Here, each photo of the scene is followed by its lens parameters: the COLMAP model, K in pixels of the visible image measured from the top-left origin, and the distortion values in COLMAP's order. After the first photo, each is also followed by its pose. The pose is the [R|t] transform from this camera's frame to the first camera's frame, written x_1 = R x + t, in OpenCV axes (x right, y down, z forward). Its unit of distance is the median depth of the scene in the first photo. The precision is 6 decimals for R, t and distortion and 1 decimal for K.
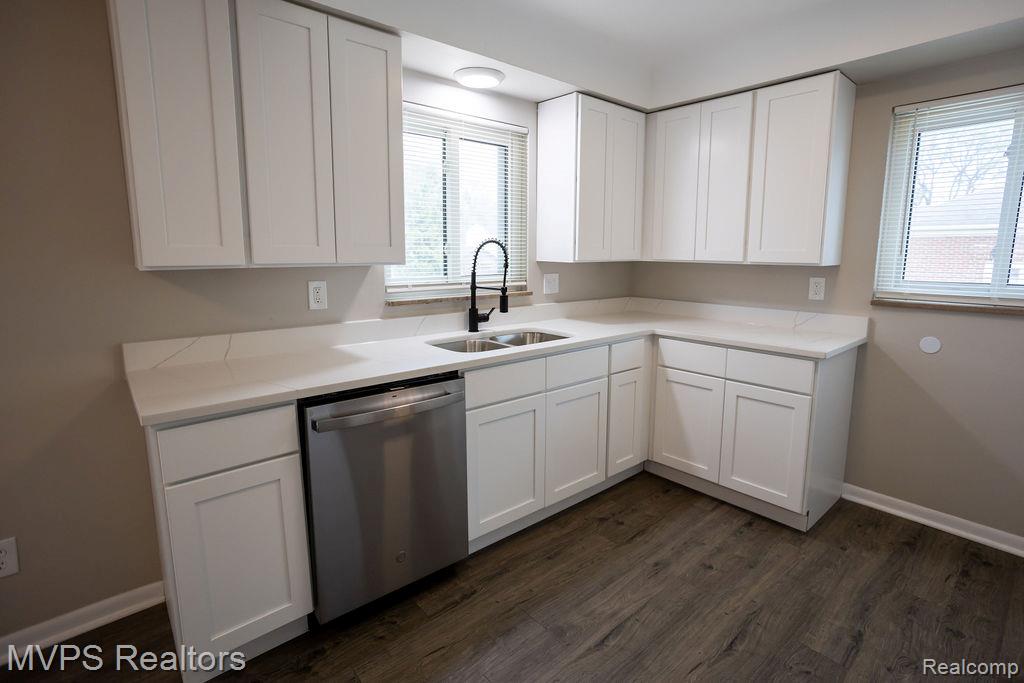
lens RADIAL K [[494.9, 0, 524.3], [0, 494.9, 323.3], [0, 0, 1]] dist [-0.003075, -0.000377]
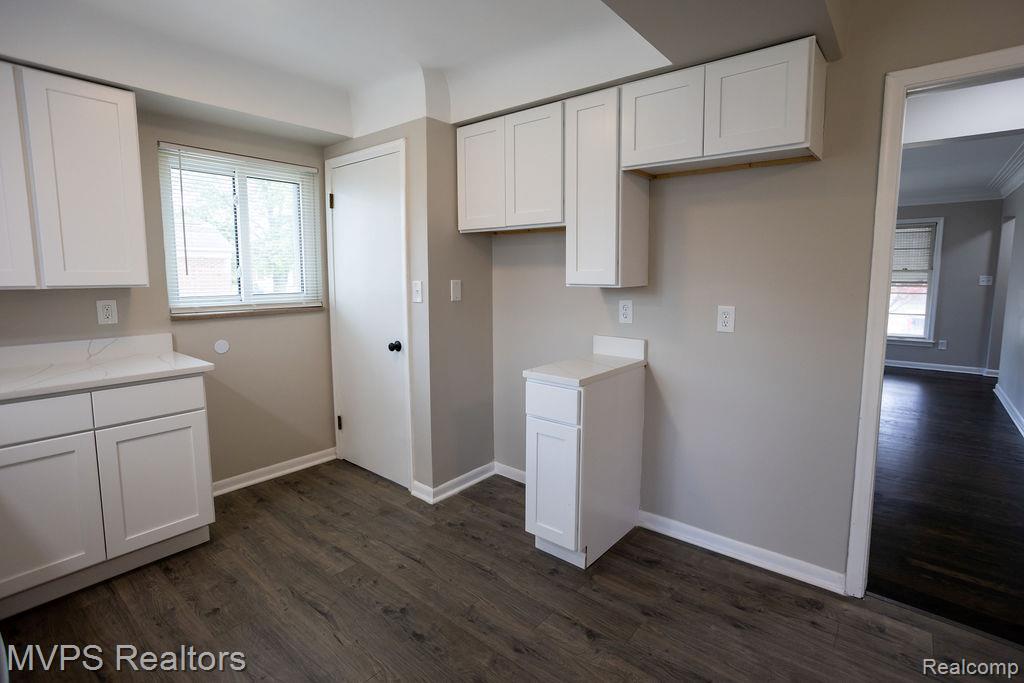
lens RADIAL K [[494.9, 0, 524.3], [0, 494.9, 323.3], [0, 0, 1]] dist [-0.003075, -0.000377]
pose [[-0.159497, -0.106357, 0.981452, -0.539793], [0.145570, 0.980778, 0.129940, -0.068057], [-0.976407, 0.163595, -0.140949, 0.449518]]
